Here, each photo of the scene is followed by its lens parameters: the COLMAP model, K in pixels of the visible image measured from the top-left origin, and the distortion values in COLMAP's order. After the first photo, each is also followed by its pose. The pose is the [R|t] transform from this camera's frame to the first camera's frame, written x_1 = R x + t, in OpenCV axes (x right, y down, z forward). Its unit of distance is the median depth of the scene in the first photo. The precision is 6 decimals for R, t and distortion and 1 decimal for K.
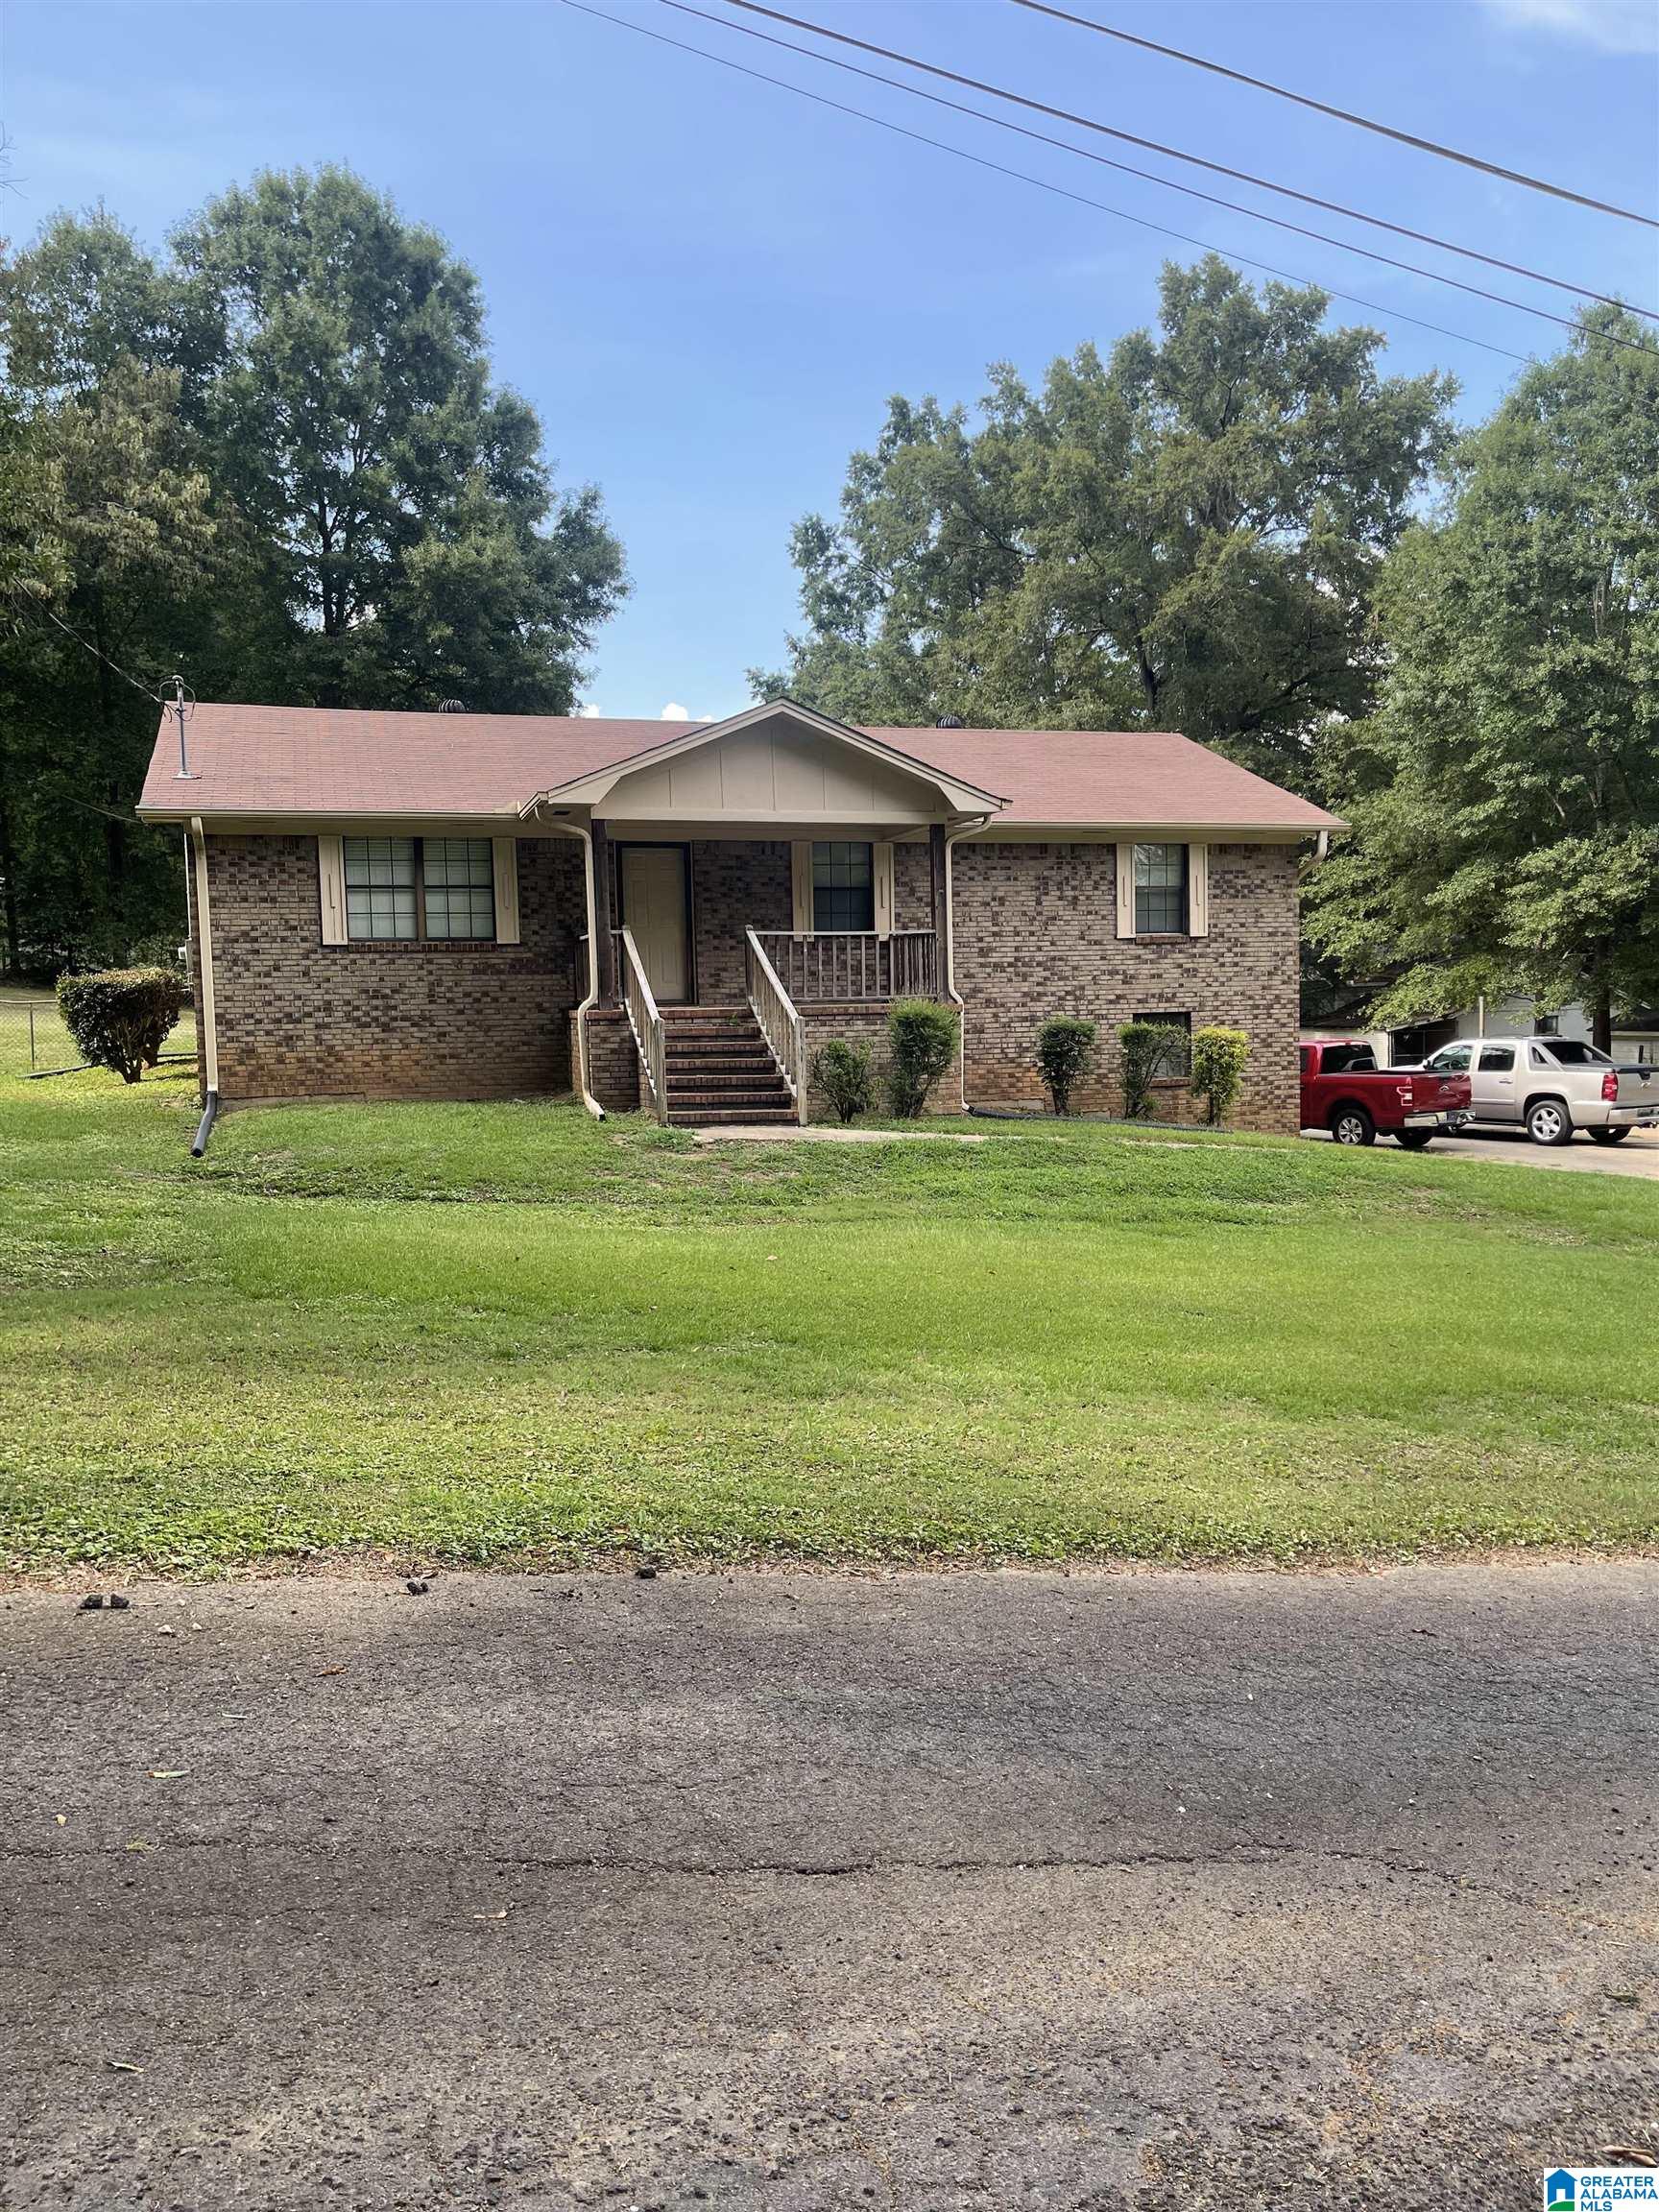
lens RADIAL K [[1650.3, 0, 828.8], [0, 1650.3, 1117.6], [0, 0, 1]] dist [0.061336, -0.084989]
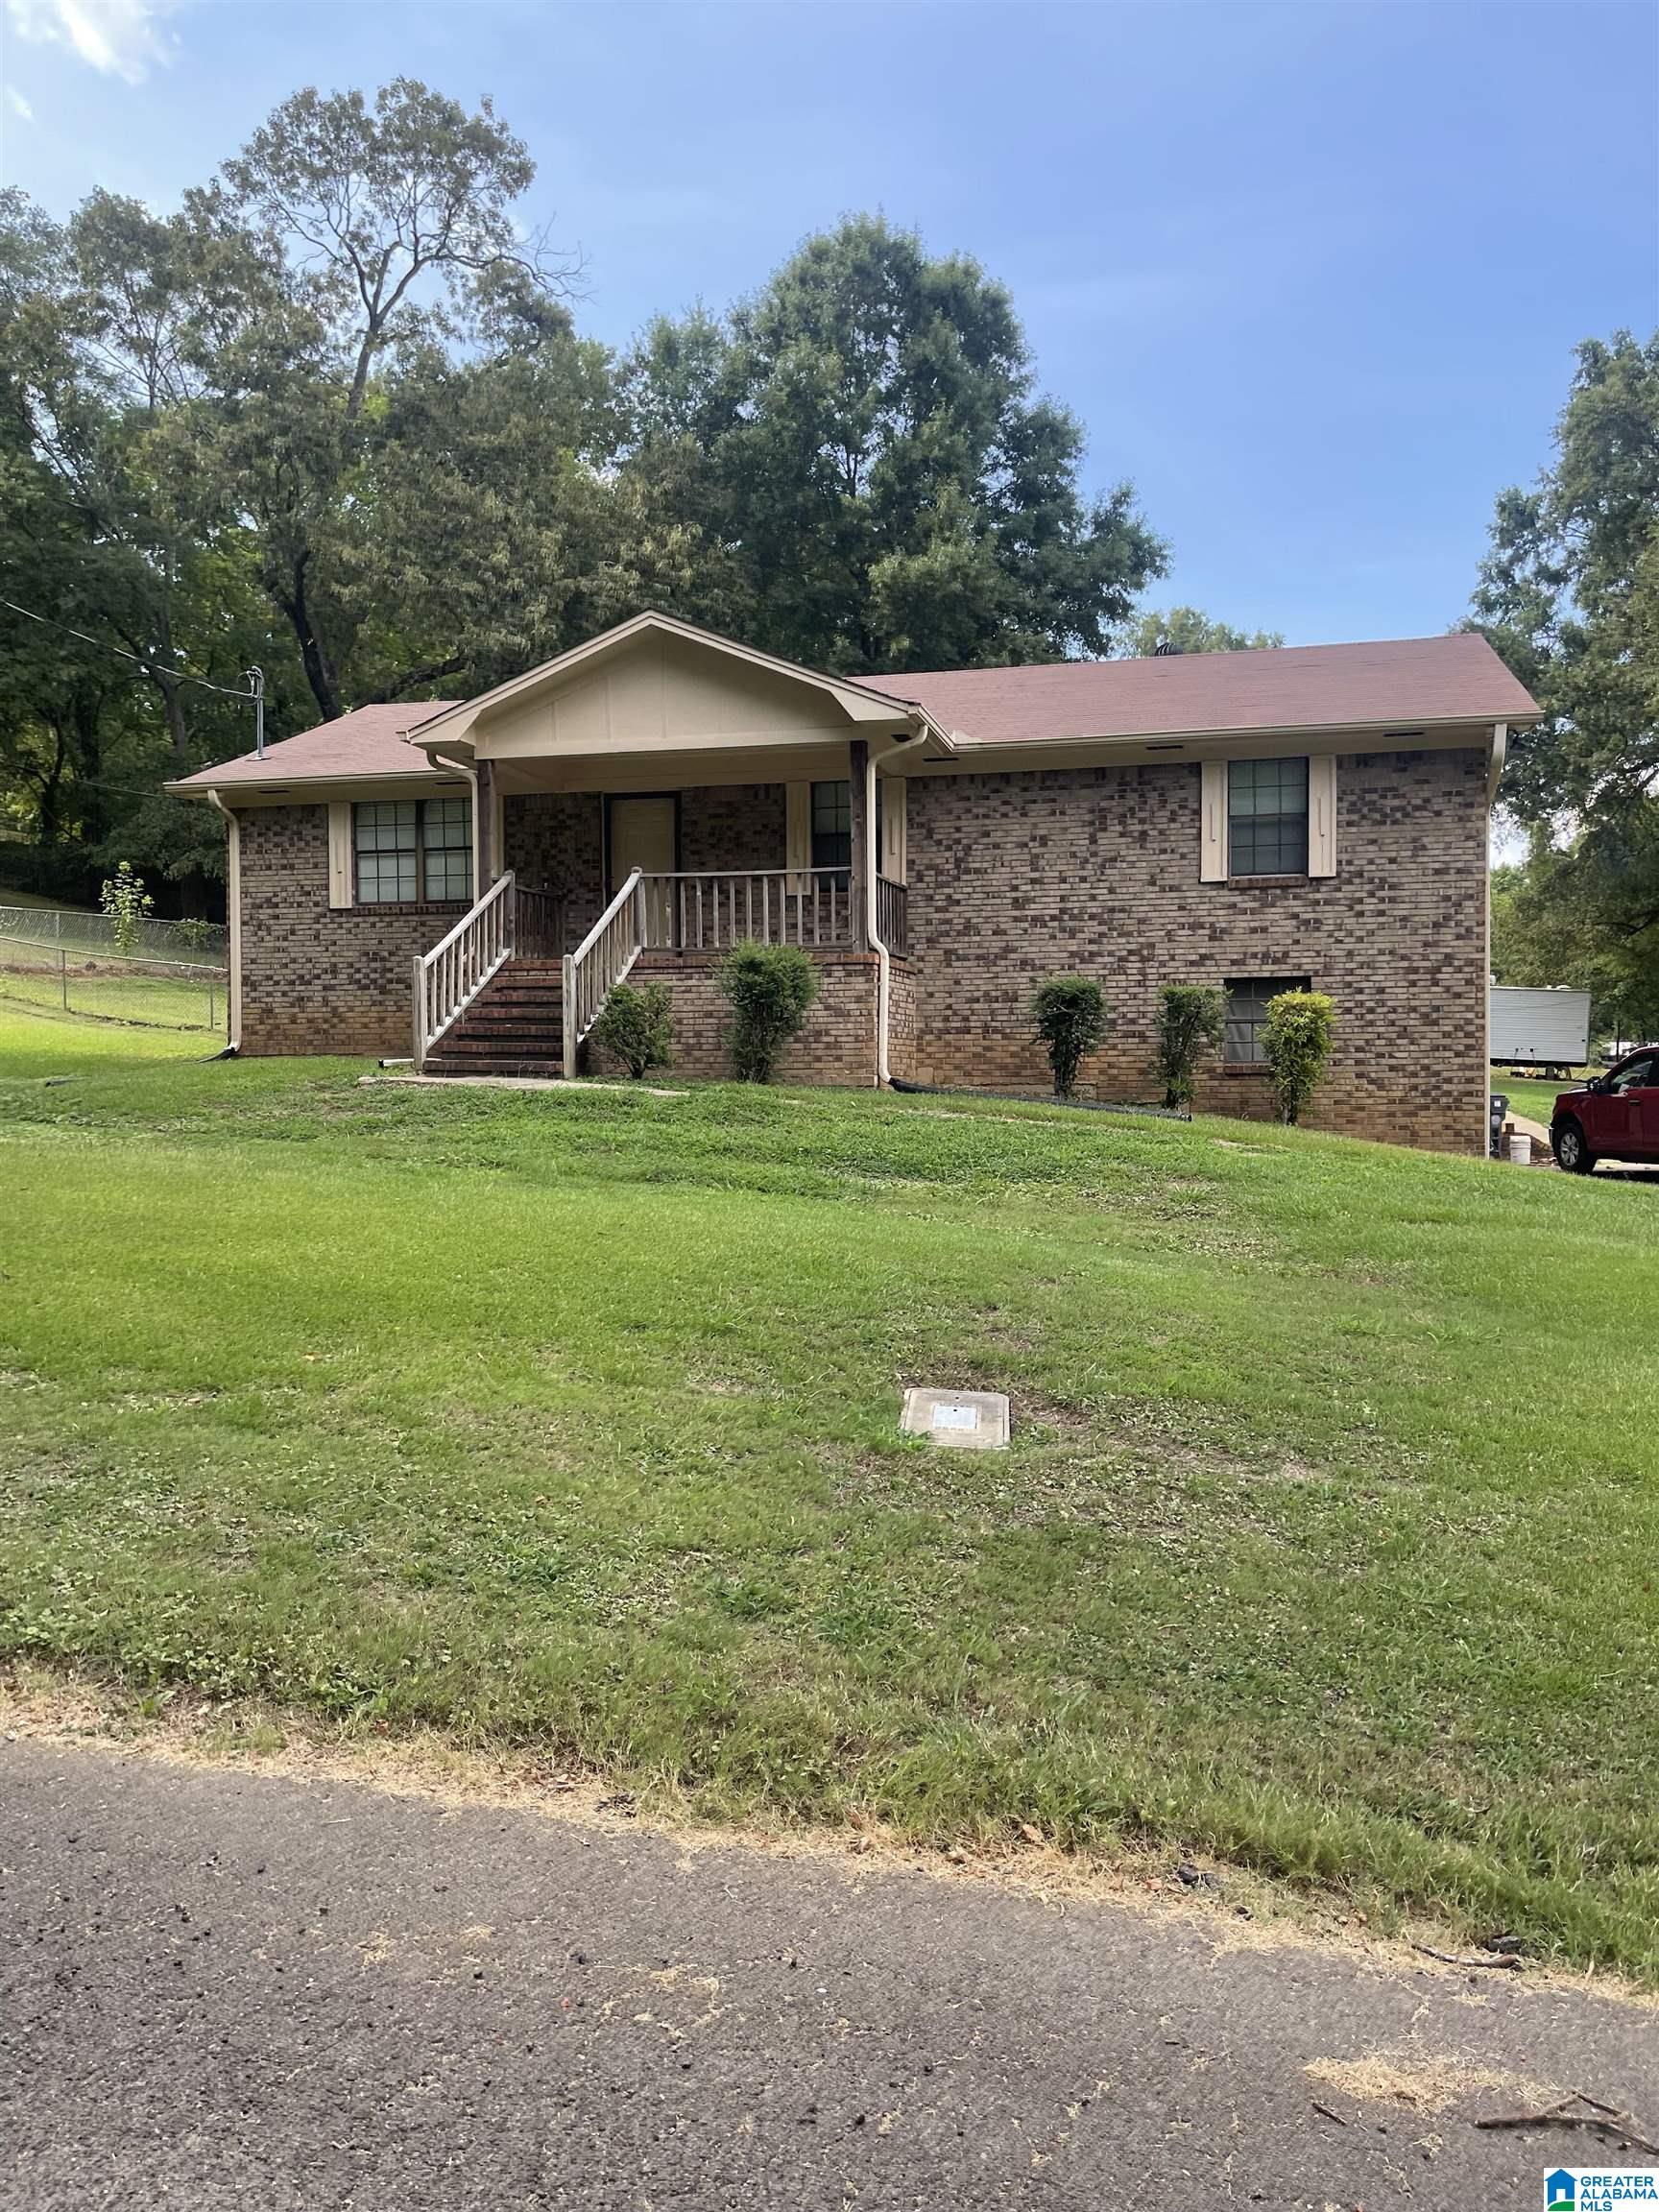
lens RADIAL K [[1650.3, 0, 830.4], [0, 1650.3, 1099.4], [0, 0, 1]] dist [0.061336, -0.084989]
pose [[0.859552, 0.023969, -0.510485, 0.433884], [-0.049700, 0.998085, -0.036820, 0.032160], [0.508625, 0.057020, 0.859098, 0.248555]]
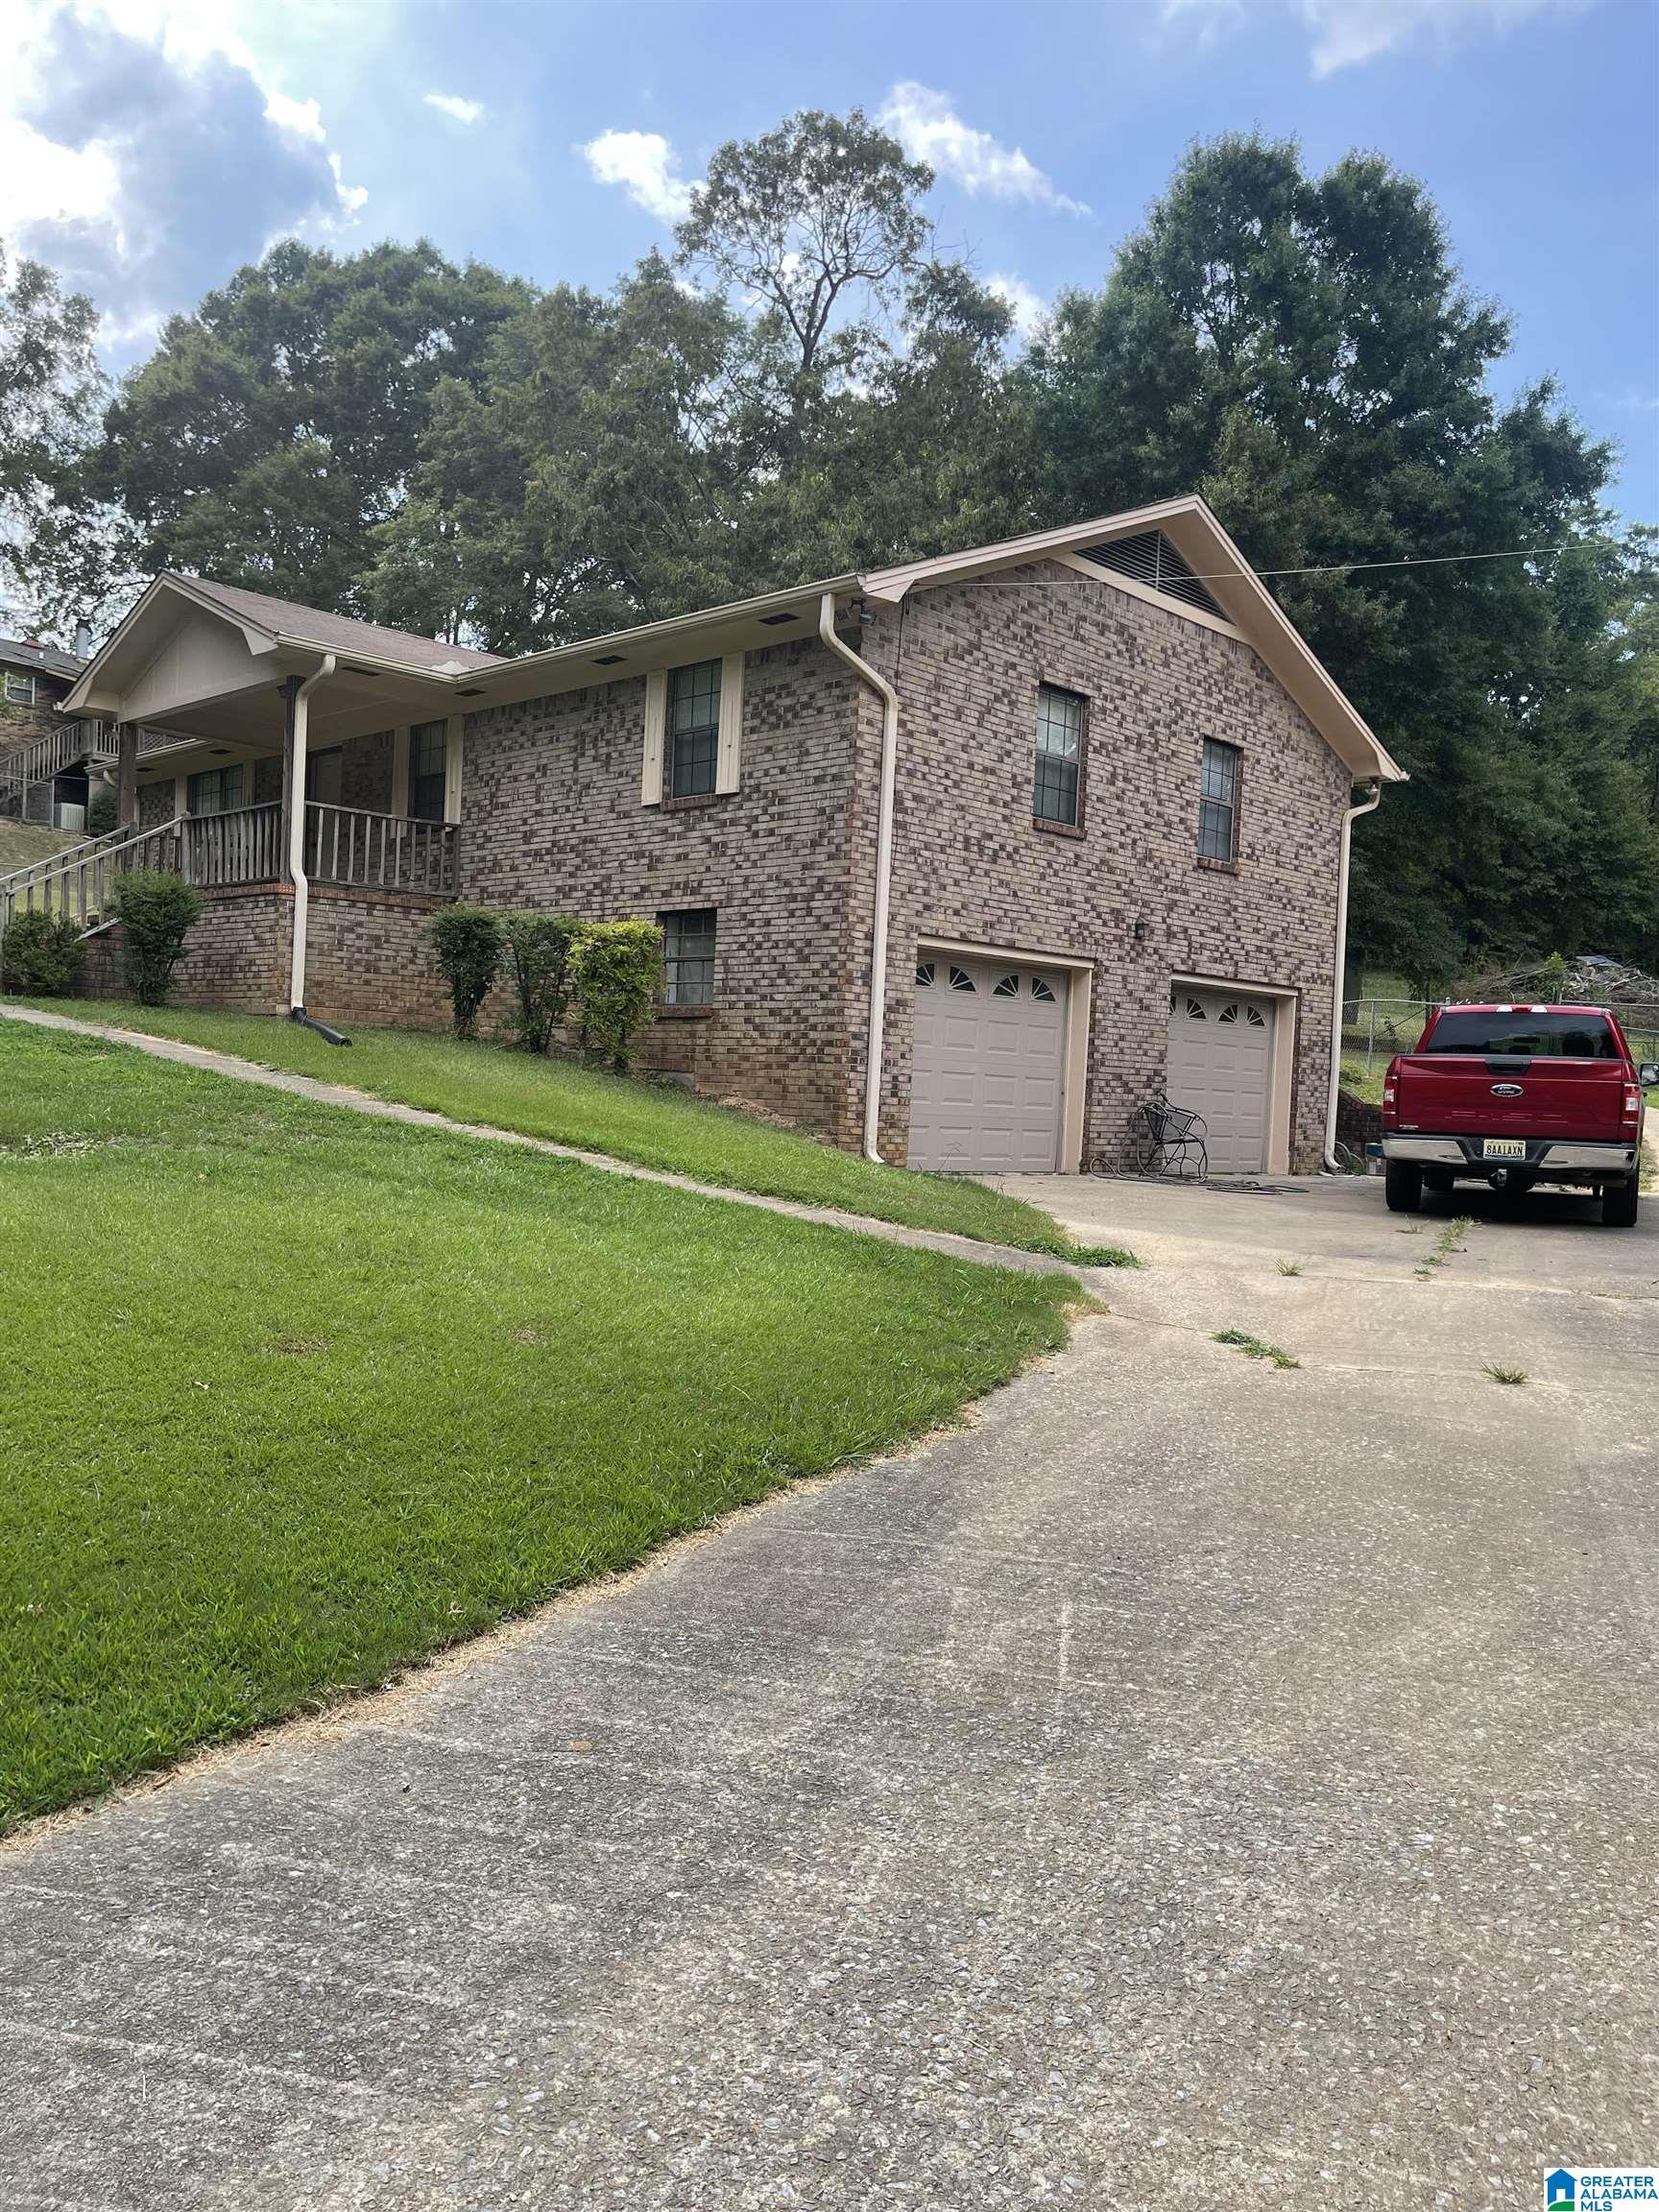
lens RADIAL K [[1650.3, 0, 844.0], [0, 1650.3, 1123.9], [0, 0, 1]] dist [0.061336, -0.084989]
pose [[0.489046, 0.062277, -0.870032, 0.859062], [-0.113364, 0.993526, 0.007395, 0.012284], [0.864860, 0.095014, 0.492940, 0.751002]]
